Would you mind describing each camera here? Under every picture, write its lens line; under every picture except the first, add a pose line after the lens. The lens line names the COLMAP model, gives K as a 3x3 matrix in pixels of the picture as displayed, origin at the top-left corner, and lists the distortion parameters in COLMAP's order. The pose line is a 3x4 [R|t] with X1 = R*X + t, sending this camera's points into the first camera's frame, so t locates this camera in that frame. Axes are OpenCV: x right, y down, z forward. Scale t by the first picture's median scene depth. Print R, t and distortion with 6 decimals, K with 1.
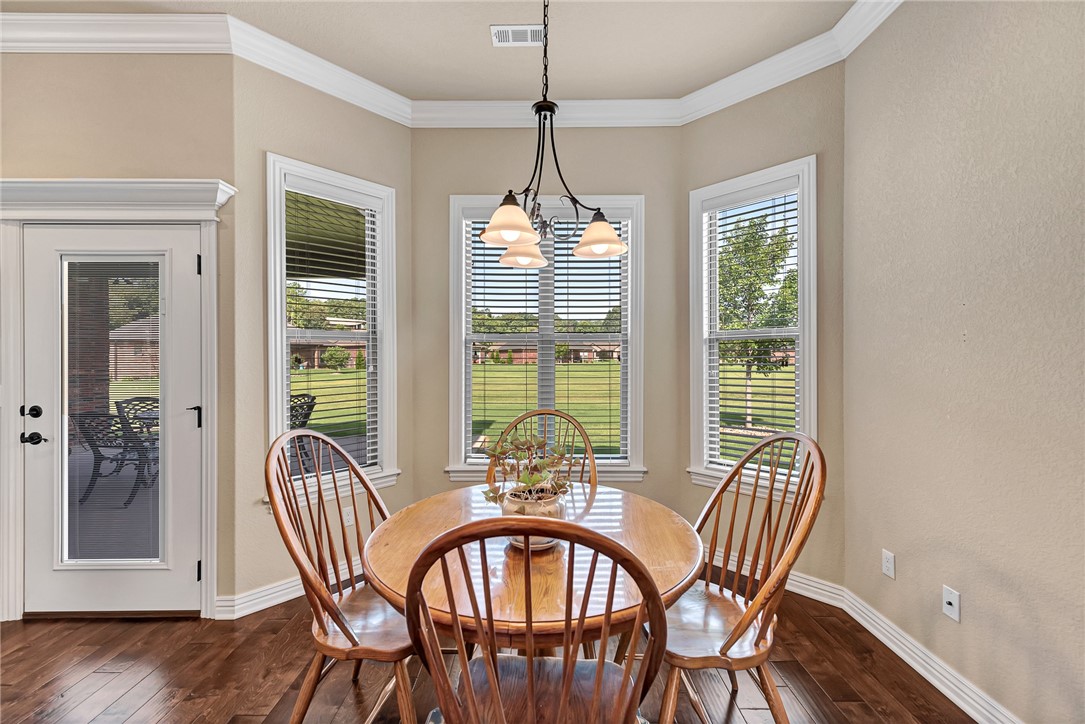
lens RADIAL K [[434.4, 0, 544.6], [0, 434.4, 358.7], [0, 0, 1]] dist [0.003911, -0.000639]
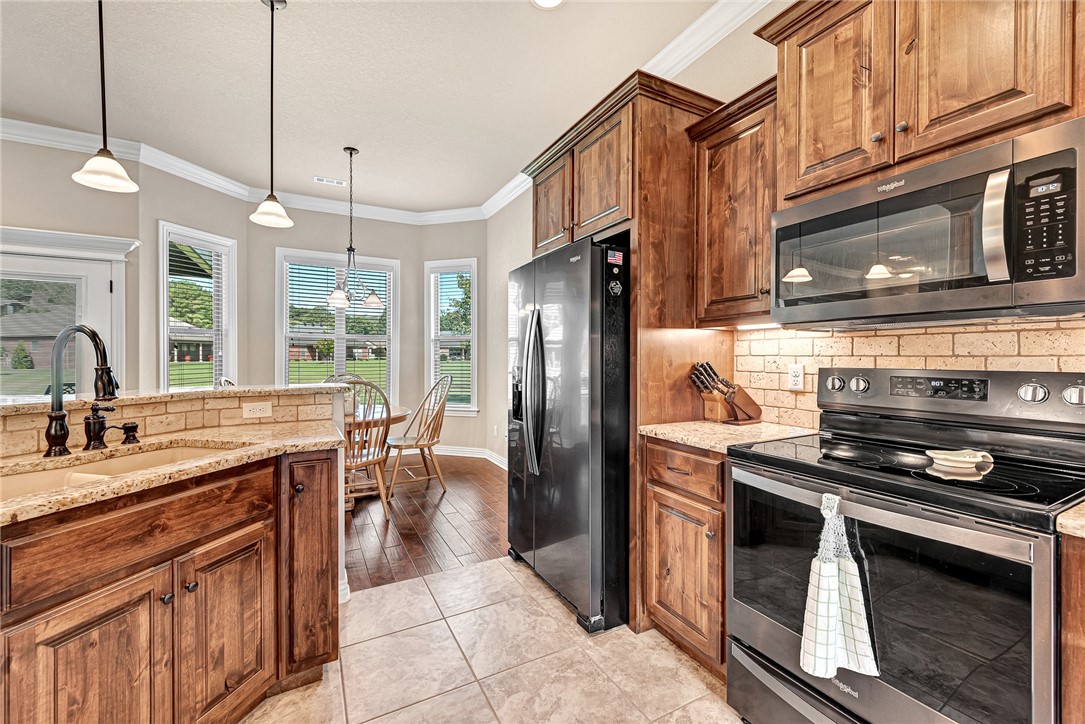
lens RADIAL K [[434.4, 0, 538.1], [0, 434.4, 358.7], [0, 0, 1]] dist [0.003911, -0.000639]
pose [[0.885094, 0.001384, 0.465410, -0.139122], [-0.003399, 0.999988, 0.003491, 0.041540], [-0.465400, -0.004672, 0.885088, -1.171901]]
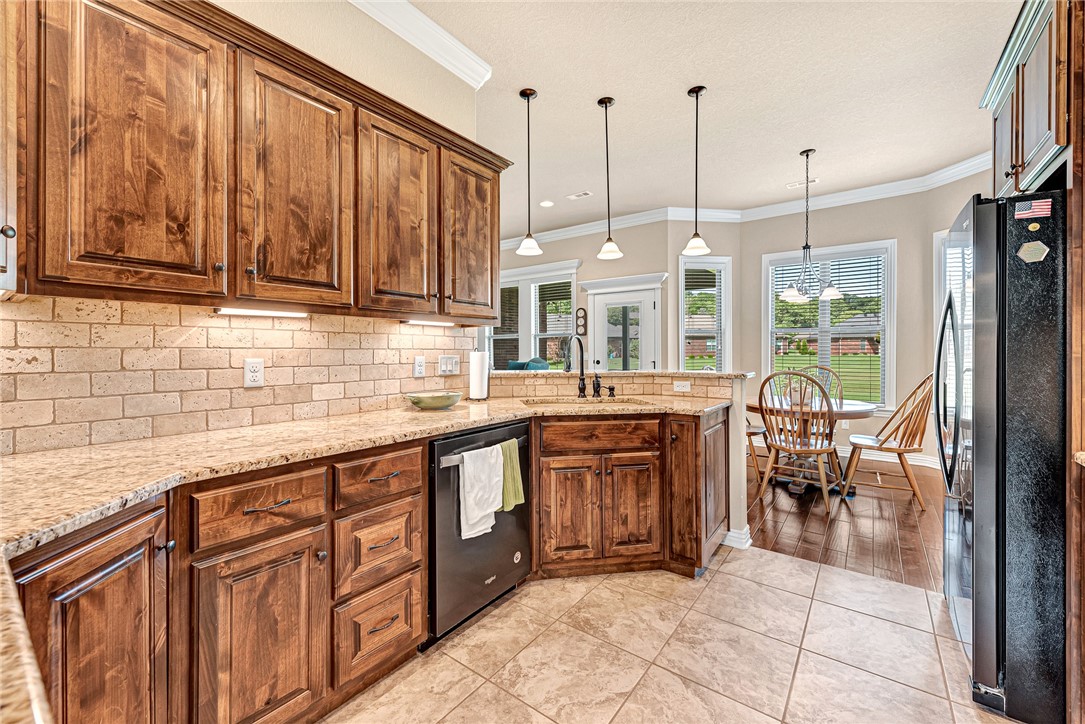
lens RADIAL K [[434.4, 0, 539.8], [0, 434.4, 356.1], [0, 0, 1]] dist [0.003911, -0.000639]
pose [[0.795123, 0.008382, -0.606390, 0.206942], [0.000044, 0.999904, 0.013879, 0.043743], [0.606448, -0.011062, 0.795046, -1.400289]]
